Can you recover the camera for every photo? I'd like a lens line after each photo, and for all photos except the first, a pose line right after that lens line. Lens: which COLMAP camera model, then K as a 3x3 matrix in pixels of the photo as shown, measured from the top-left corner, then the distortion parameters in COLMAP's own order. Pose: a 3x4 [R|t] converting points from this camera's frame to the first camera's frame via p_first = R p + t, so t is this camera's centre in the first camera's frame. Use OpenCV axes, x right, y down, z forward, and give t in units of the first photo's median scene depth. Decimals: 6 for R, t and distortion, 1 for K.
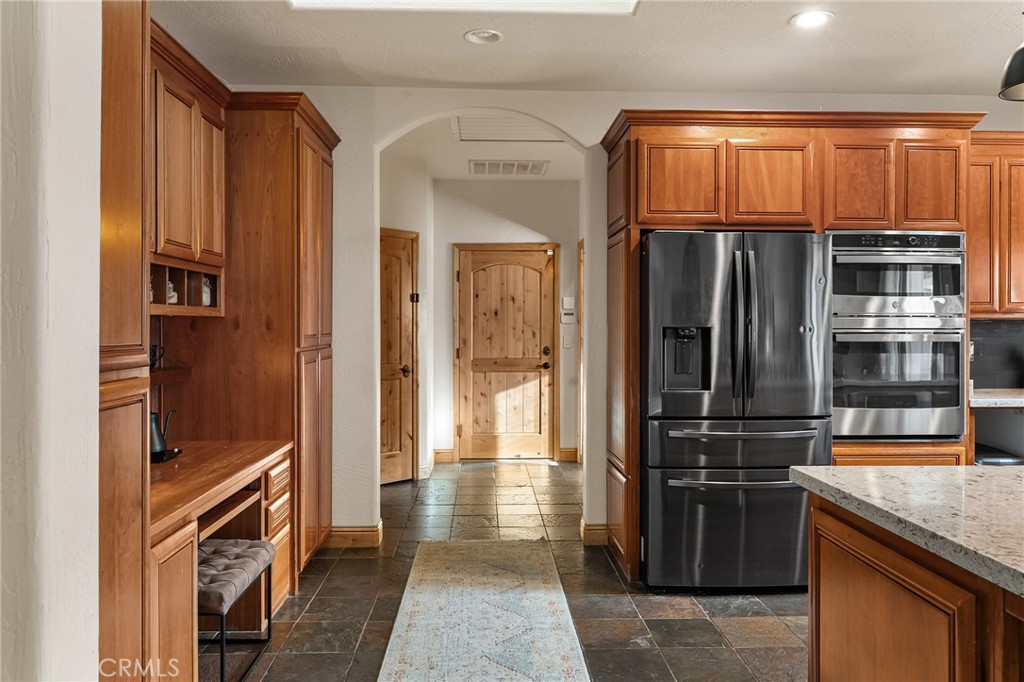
lens RADIAL K [[756.8, 0, 508.0], [0, 756.8, 331.1], [0, 0, 1]] dist [0.003474, 0.001574]
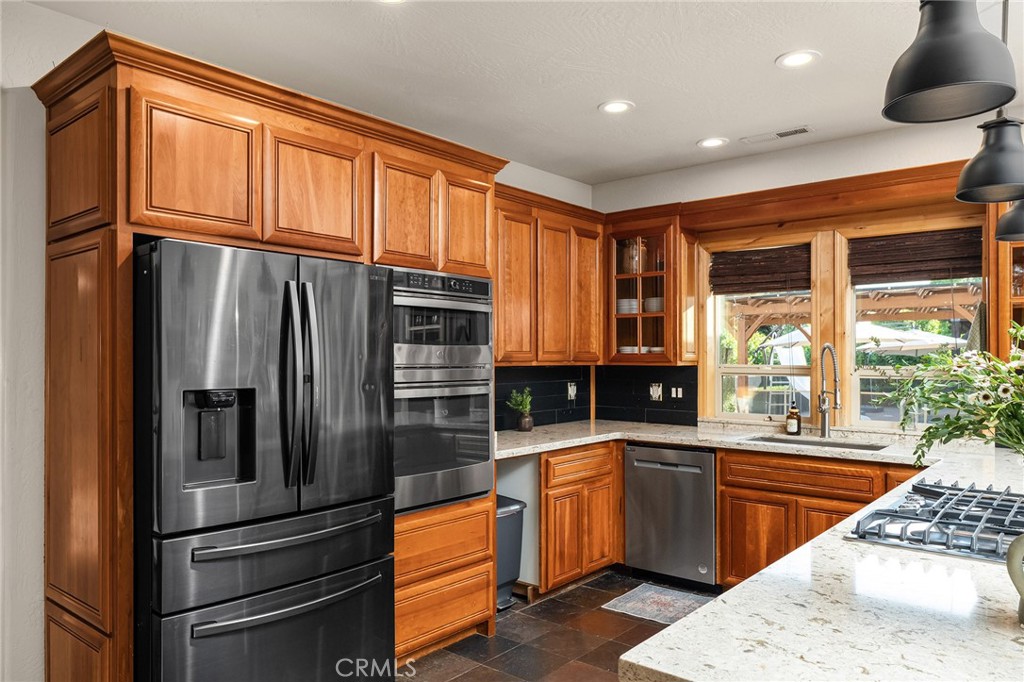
lens RADIAL K [[700.5, 0, 514.8], [0, 700.5, 355.8], [0, 0, 1]] dist [-0.003655, 0.000783]
pose [[0.667645, 0.000751, 0.744480, -0.046084], [0.005162, 0.999971, -0.005638, -0.028212], [-0.744462, 0.007608, 0.667621, 0.380405]]
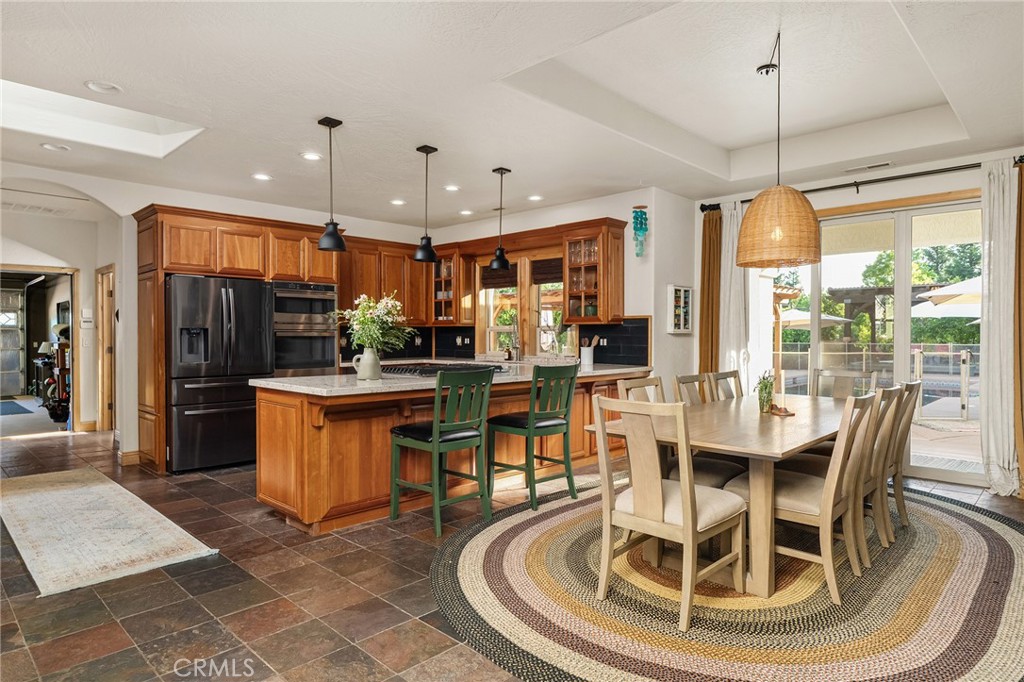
lens RADIAL K [[590.5, 0, 510.5], [0, 590.5, 339.2], [0, 0, 1]] dist [-0.007595, -0.000486]
pose [[0.728647, -0.006053, 0.684863, -0.175904], [0.005588, 0.999980, 0.002893, 0.020397], [-0.684867, 0.001720, 0.728666, -0.539708]]
